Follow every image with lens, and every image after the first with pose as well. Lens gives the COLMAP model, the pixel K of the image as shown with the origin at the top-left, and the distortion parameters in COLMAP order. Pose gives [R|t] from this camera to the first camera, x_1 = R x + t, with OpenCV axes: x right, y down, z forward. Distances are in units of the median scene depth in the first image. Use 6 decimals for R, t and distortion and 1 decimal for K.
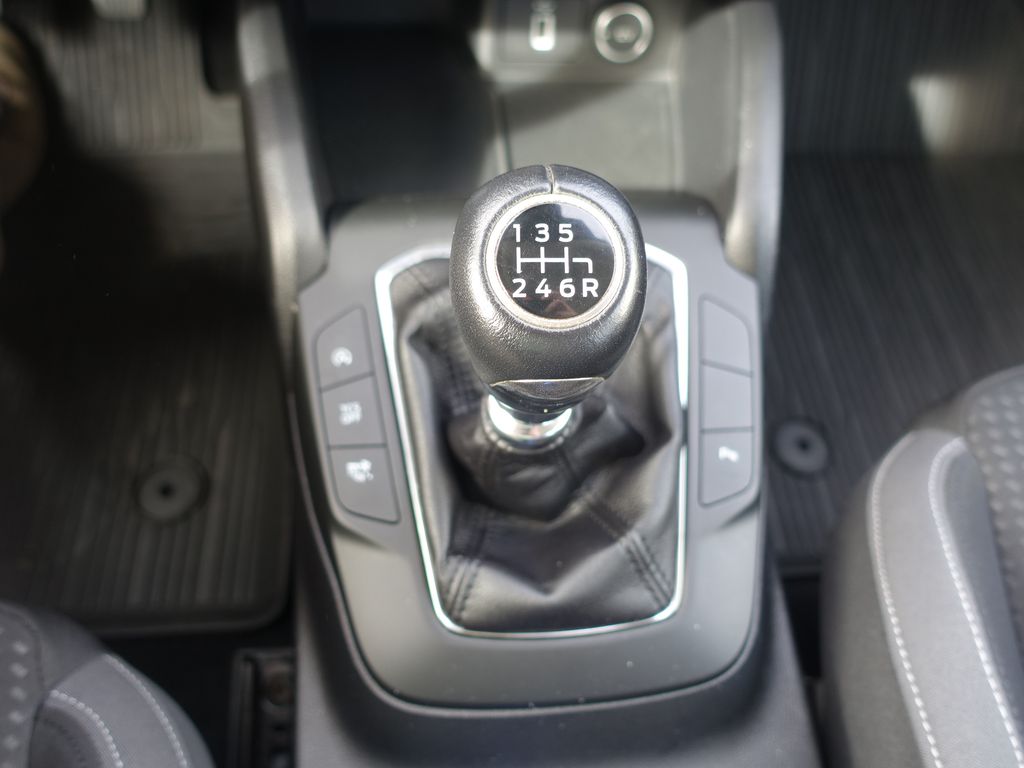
lens RADIAL K [[765.0, 0, 512.0], [0, 765.0, 384.0], [0, 0, 1]] dist [-0.015923, 0.004350]
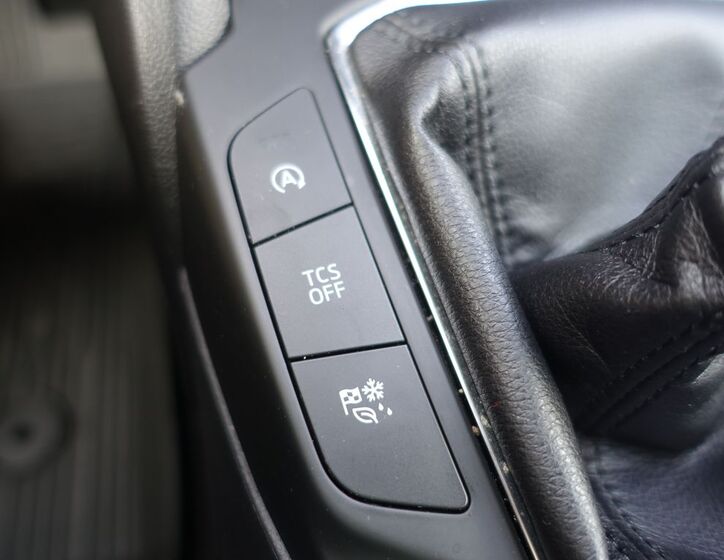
lens RADIAL K [[557.3, 0, 362.0], [0, 557.3, 280.0], [0, 0, 1]] dist [-0.000727, -0.006236]
pose [[0.990217, -0.107109, 0.089429, -0.208719], [0.109010, 0.993901, -0.016638, 0.042388], [-0.087102, 0.026224, 0.995854, 0.616812]]
